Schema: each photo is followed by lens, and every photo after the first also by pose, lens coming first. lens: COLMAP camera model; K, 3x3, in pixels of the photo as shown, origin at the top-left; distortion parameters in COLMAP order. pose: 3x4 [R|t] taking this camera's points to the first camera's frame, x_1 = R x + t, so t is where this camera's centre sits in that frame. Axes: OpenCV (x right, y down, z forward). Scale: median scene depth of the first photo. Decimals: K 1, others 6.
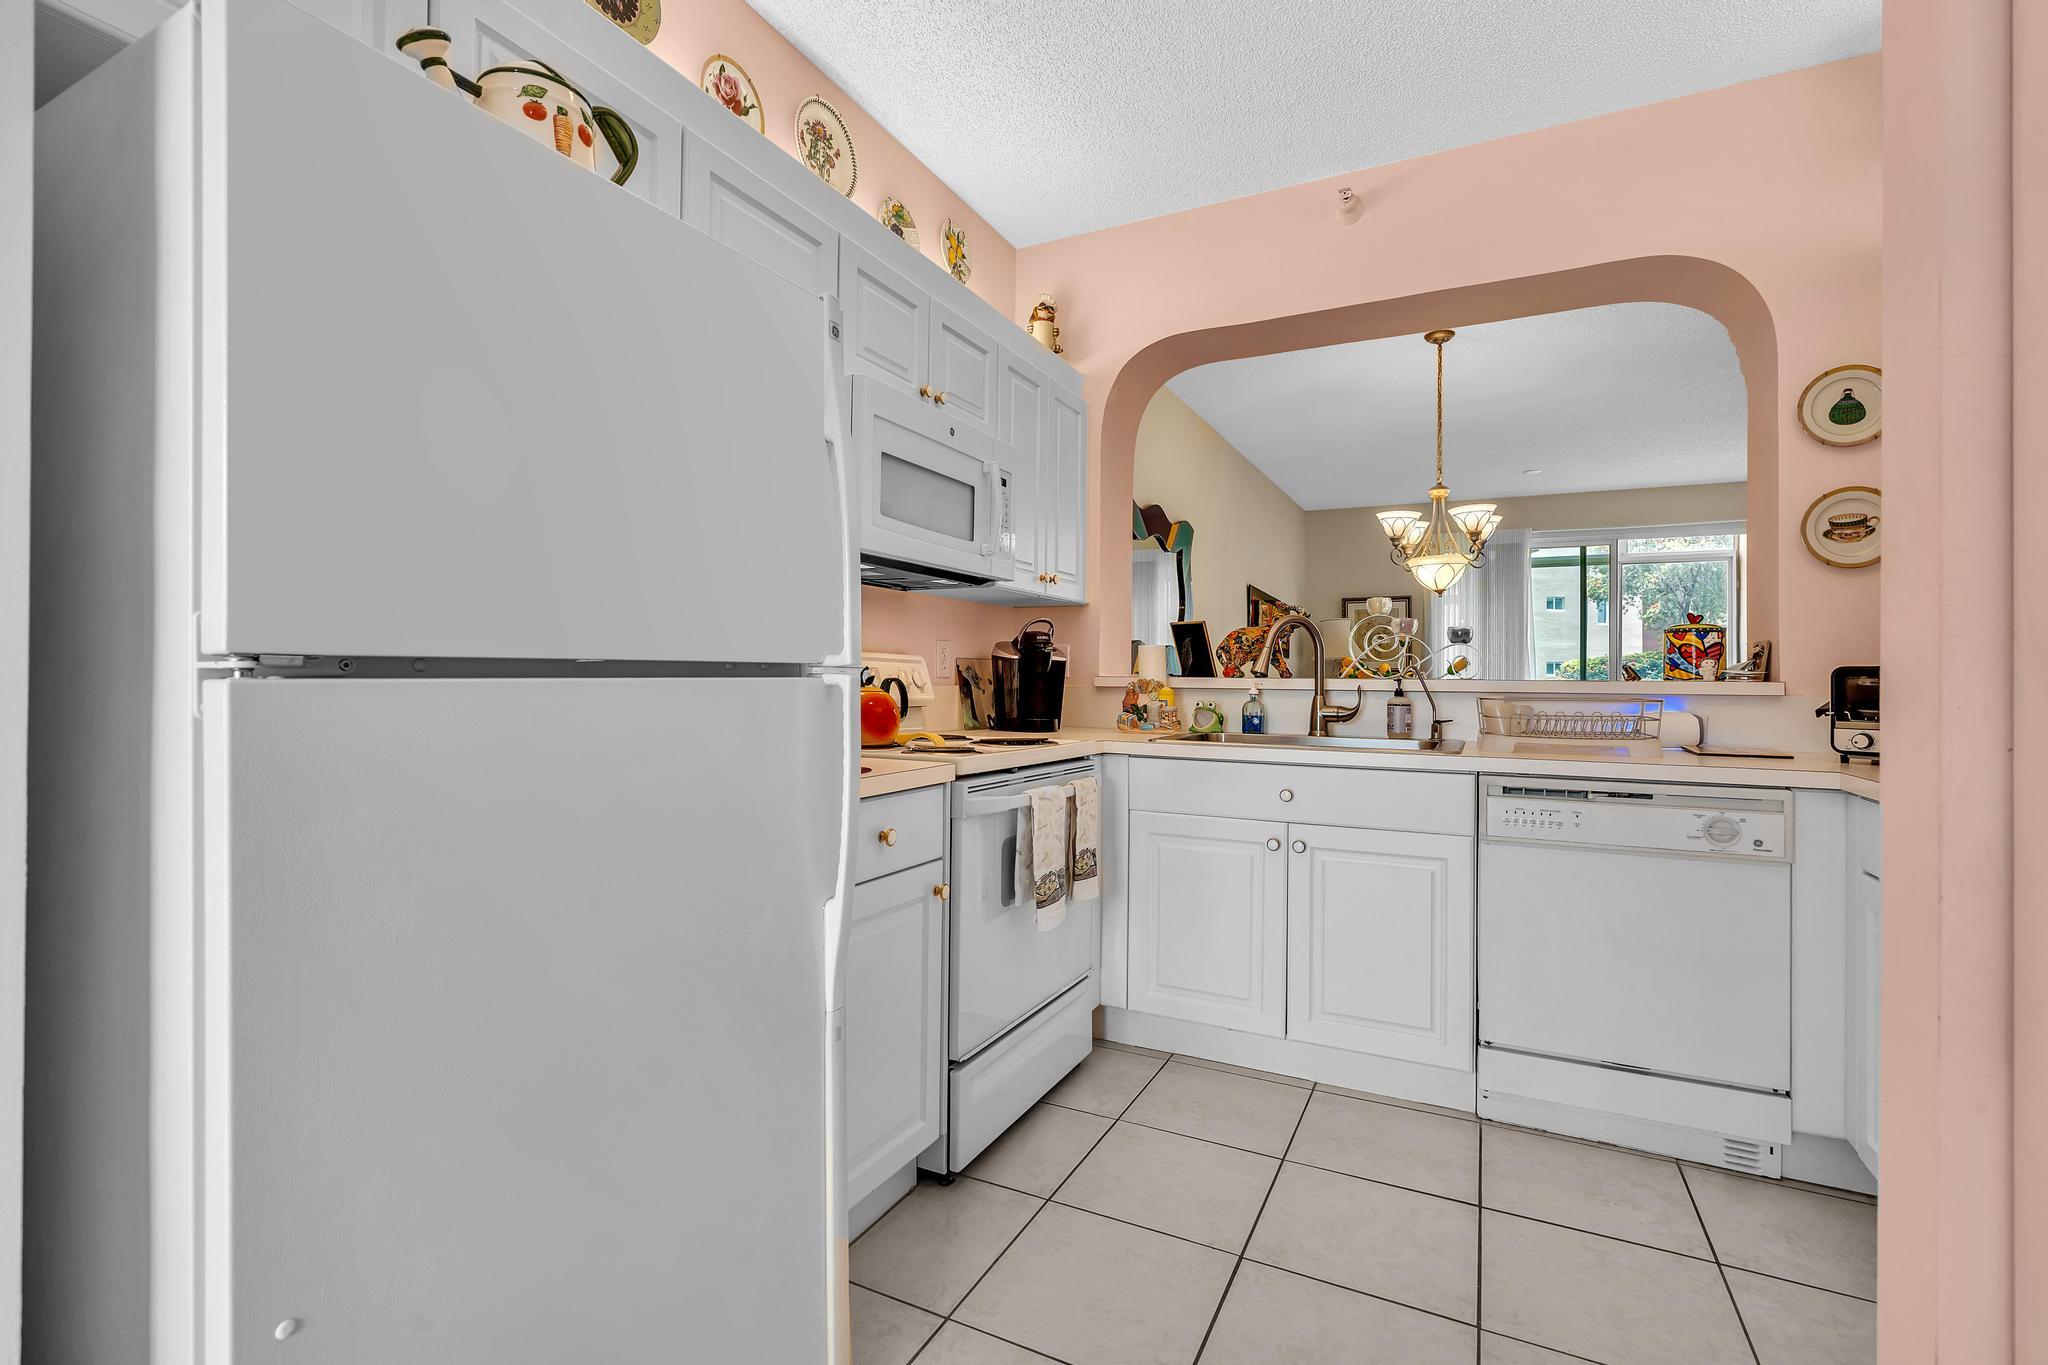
lens RADIAL K [[925.5, 0, 1024.3], [0, 925.5, 676.1], [0, 0, 1]] dist [-0.009196, 0.006524]
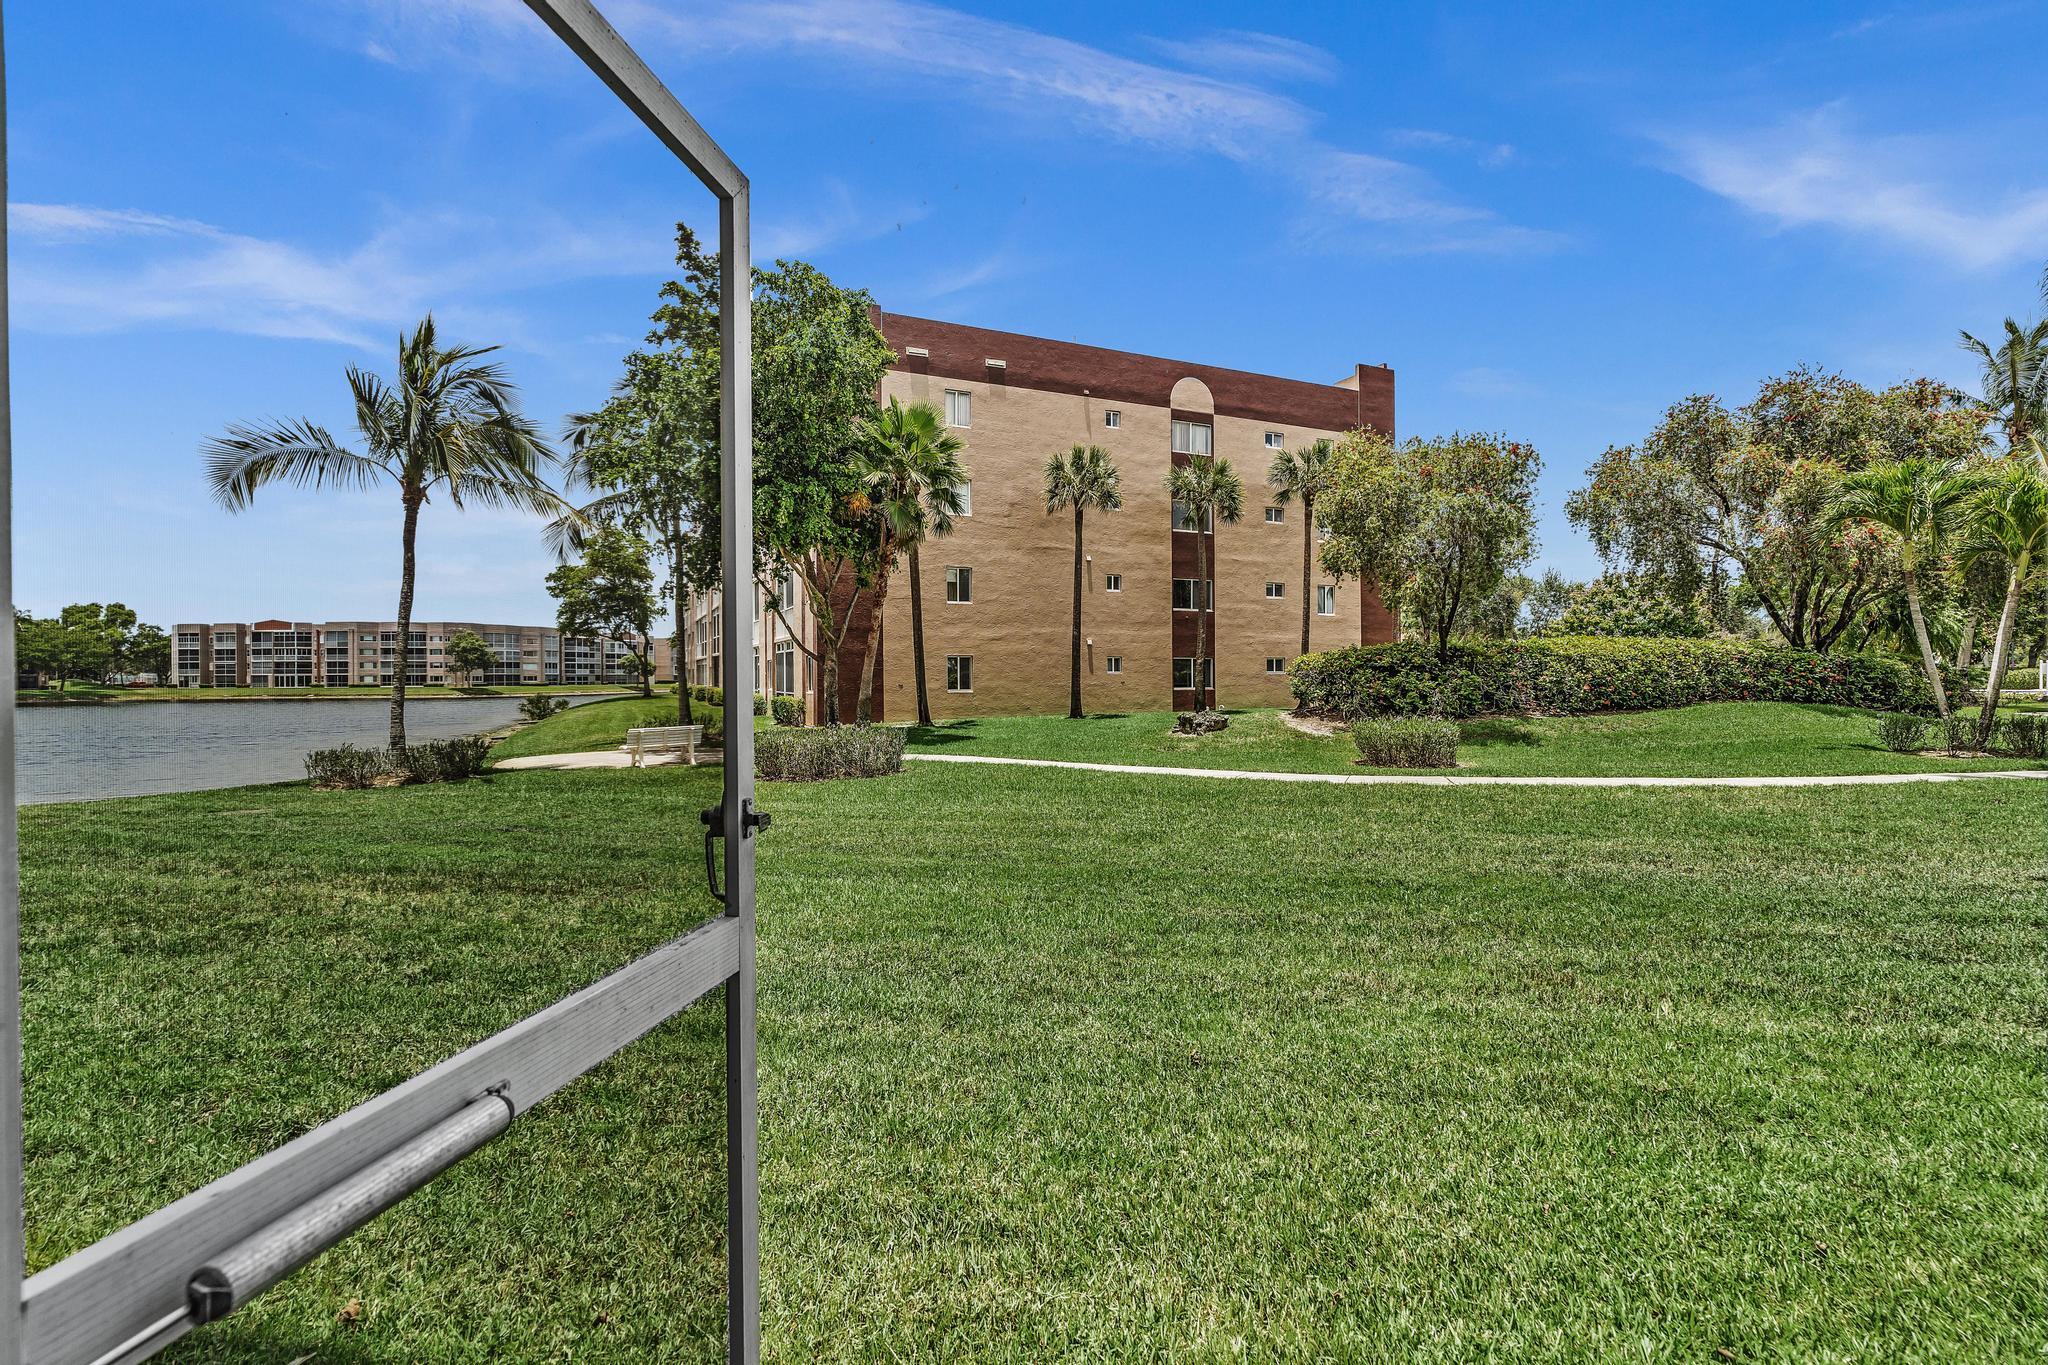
lens RADIAL K [[914.9, 0, 1021.0], [0, 914.9, 680.2], [0, 0, 1]] dist [-0.003016, 0.000761]
pose [[0.963925, -0.015356, 0.265731, 1.790753], [0.013972, 0.999877, 0.007097, -0.053206], [-0.265807, -0.003128, 0.964021, 3.644297]]
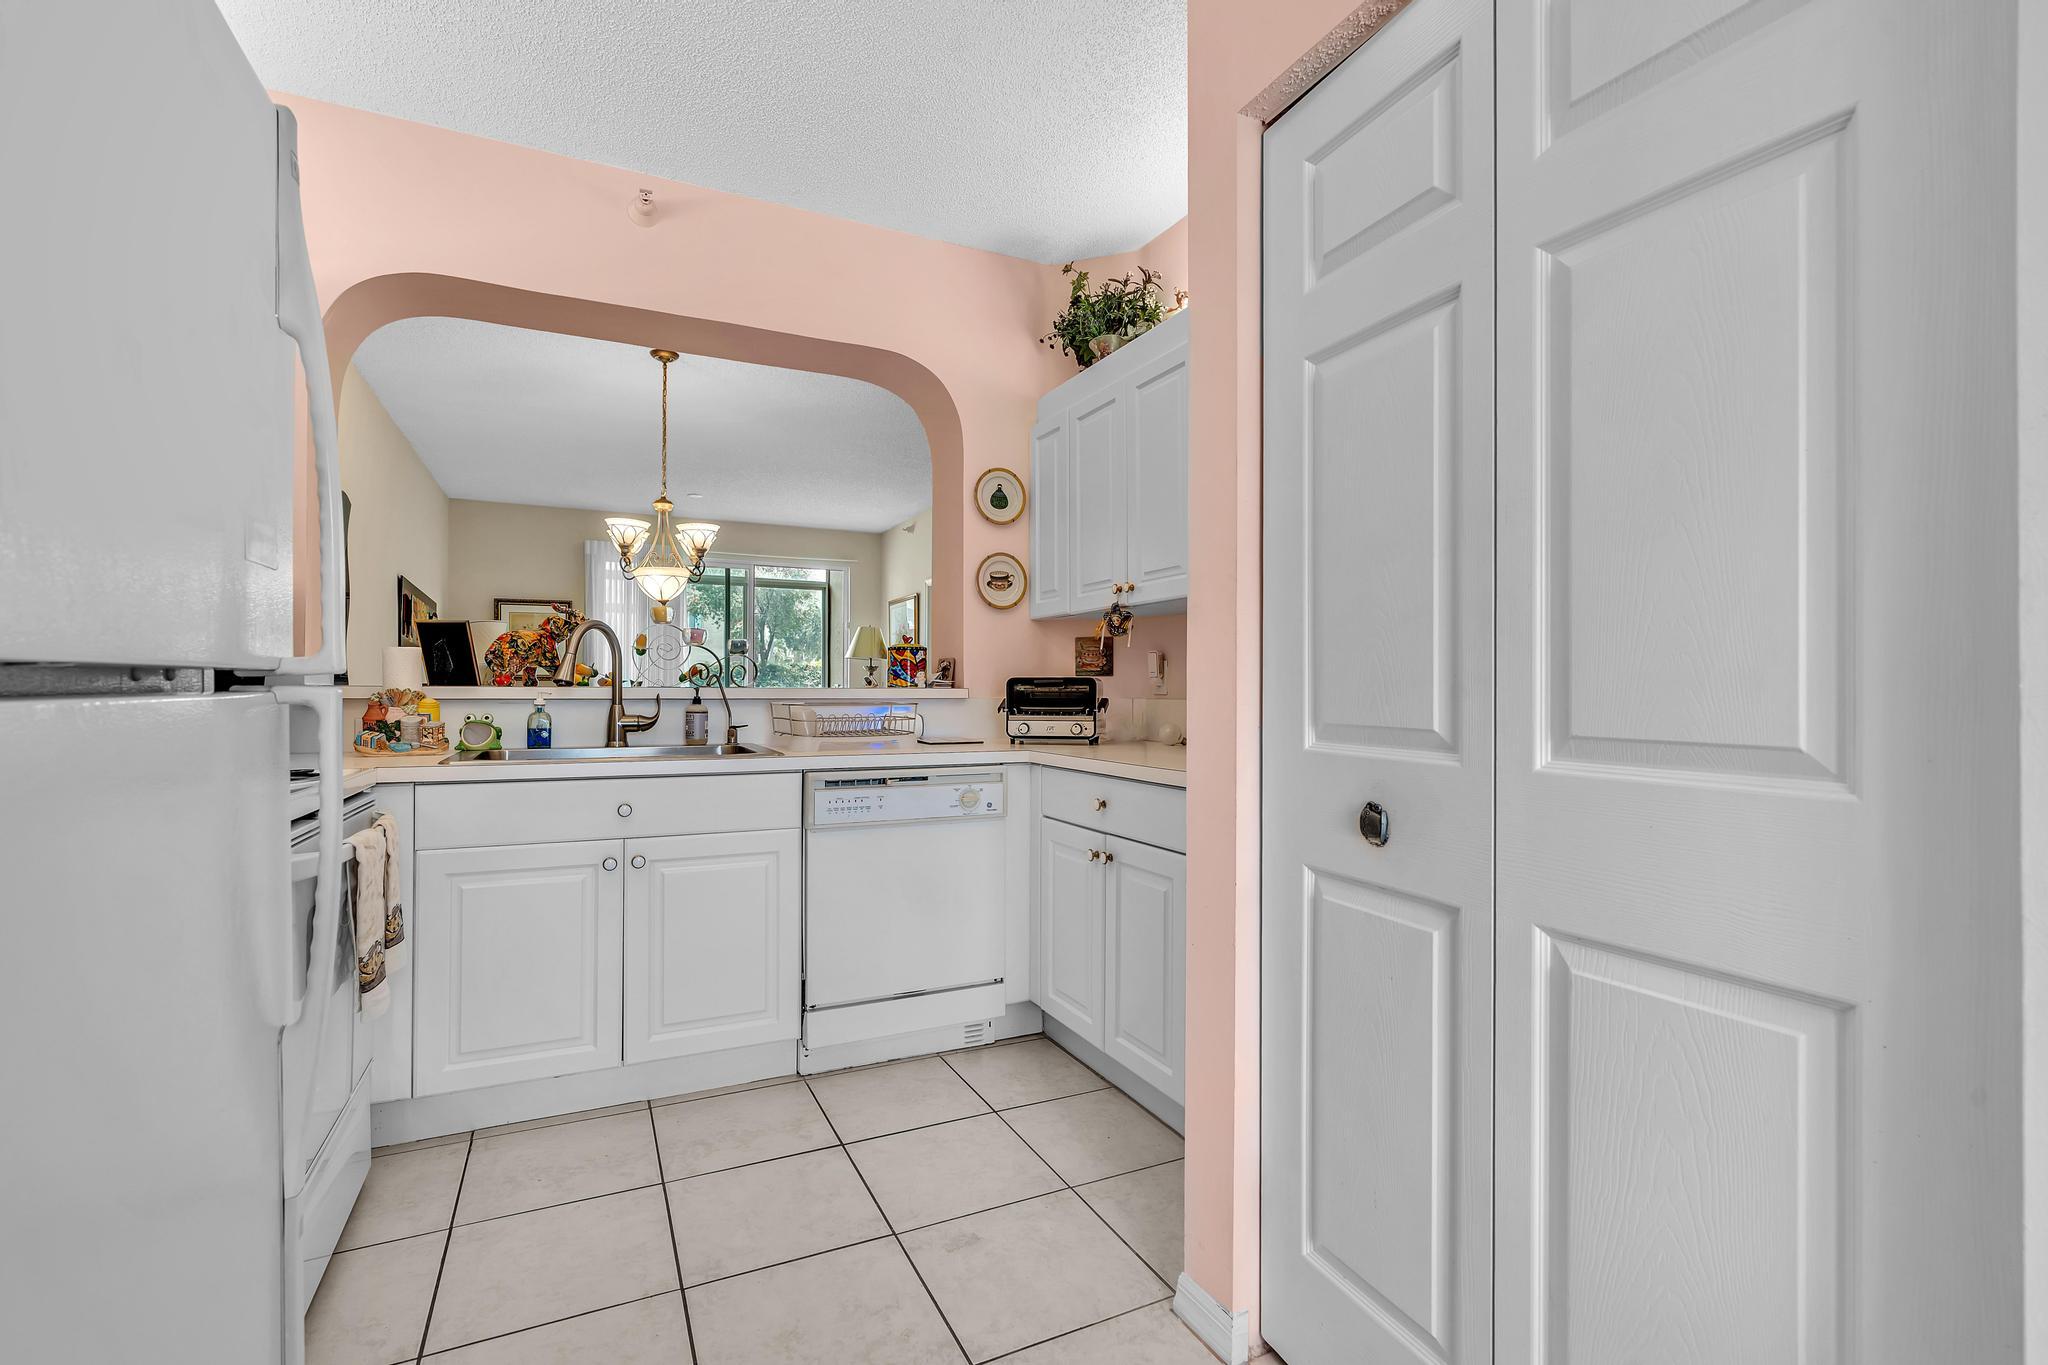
lens RADIAL K [[916.6, 0, 1023.9], [0, 916.6, 687.7], [0, 0, 1]] dist [-0.005055, 0.000689]
pose [[0.607835, -0.004967, 0.794047, -0.198875], [0.000251, 0.999982, 0.006063, -0.002649], [-0.794063, -0.003486, 0.607826, 0.091220]]
